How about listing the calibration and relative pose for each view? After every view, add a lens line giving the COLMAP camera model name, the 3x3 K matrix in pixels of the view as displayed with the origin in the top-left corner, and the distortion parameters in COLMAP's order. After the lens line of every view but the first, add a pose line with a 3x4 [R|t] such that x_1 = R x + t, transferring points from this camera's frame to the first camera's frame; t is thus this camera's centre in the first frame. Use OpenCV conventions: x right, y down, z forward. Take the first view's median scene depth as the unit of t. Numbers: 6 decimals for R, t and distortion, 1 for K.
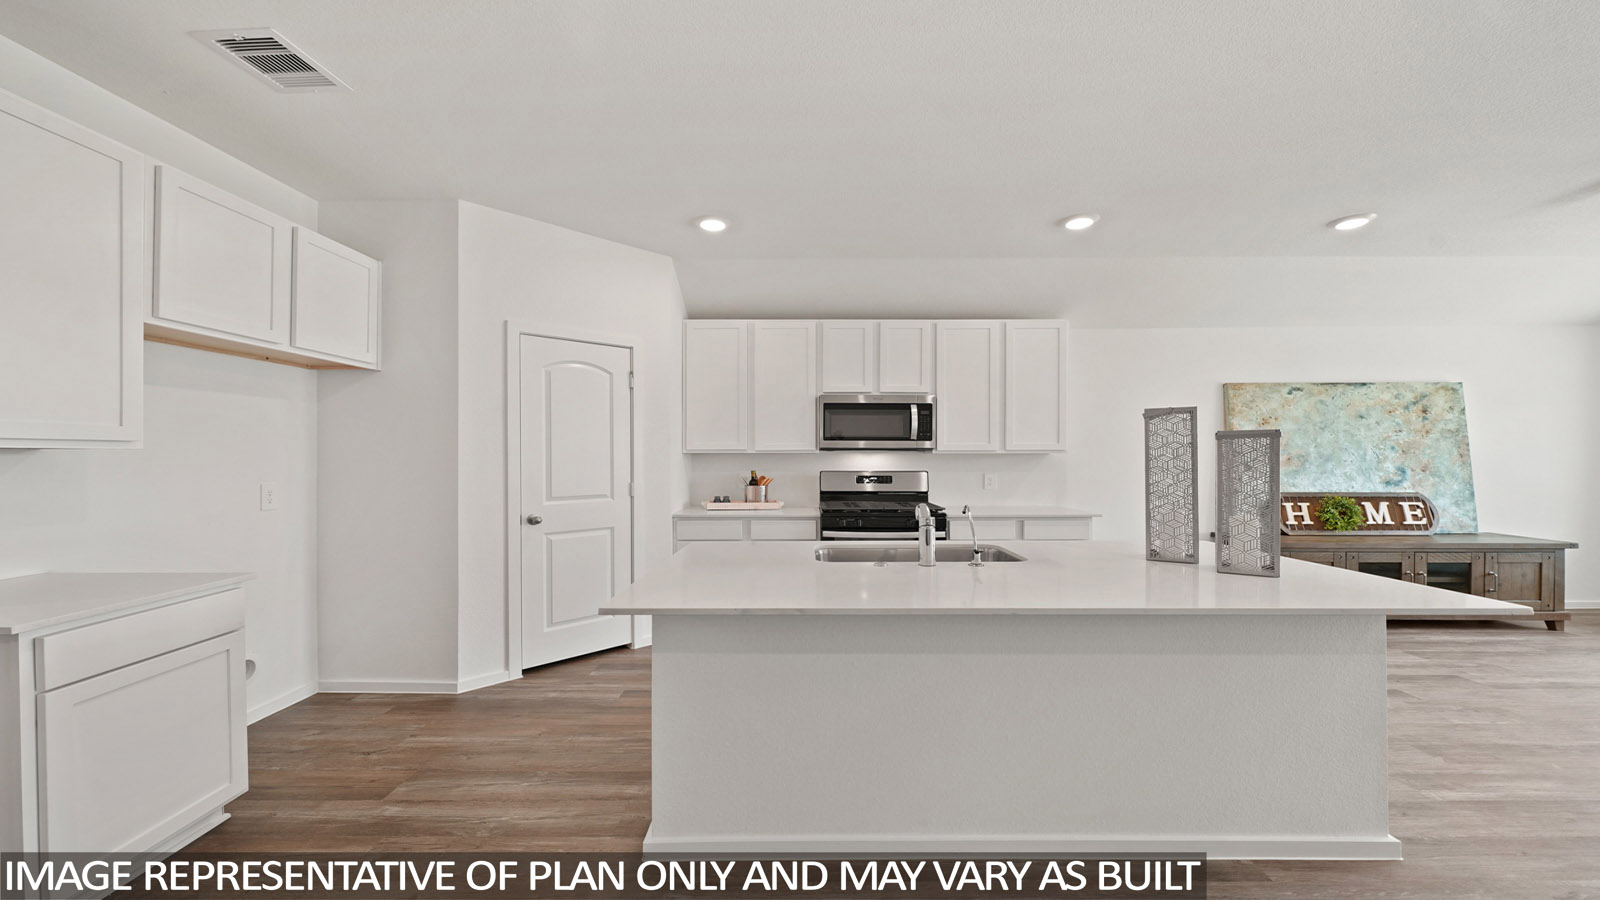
lens RADIAL K [[593.4, 0, 801.3], [0, 593.4, 459.3], [0, 0, 1]] dist [0.001335, 0.000337]
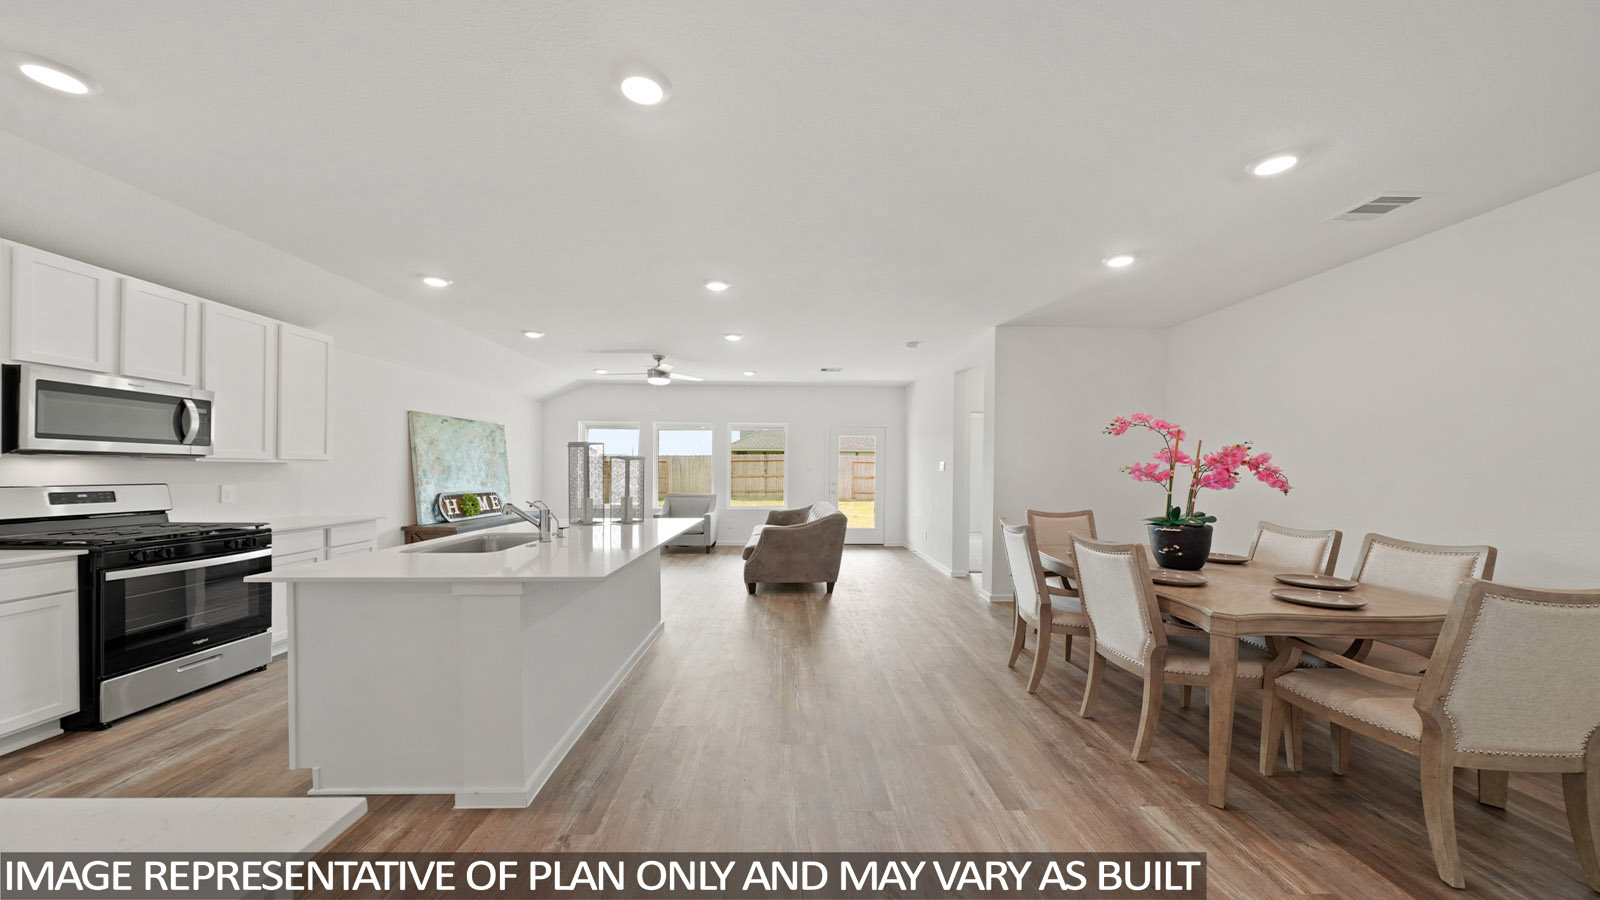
lens RADIAL K [[567.4, 0, 797.9], [0, 567.4, 465.2], [0, 0, 1]] dist [-0.000167, -0.000089]
pose [[-0.015342, 0.009622, 0.999836, -0.591288], [-0.001676, 0.999952, -0.009649, 0.001683], [-0.999881, -0.001823, -0.015325, 0.191623]]
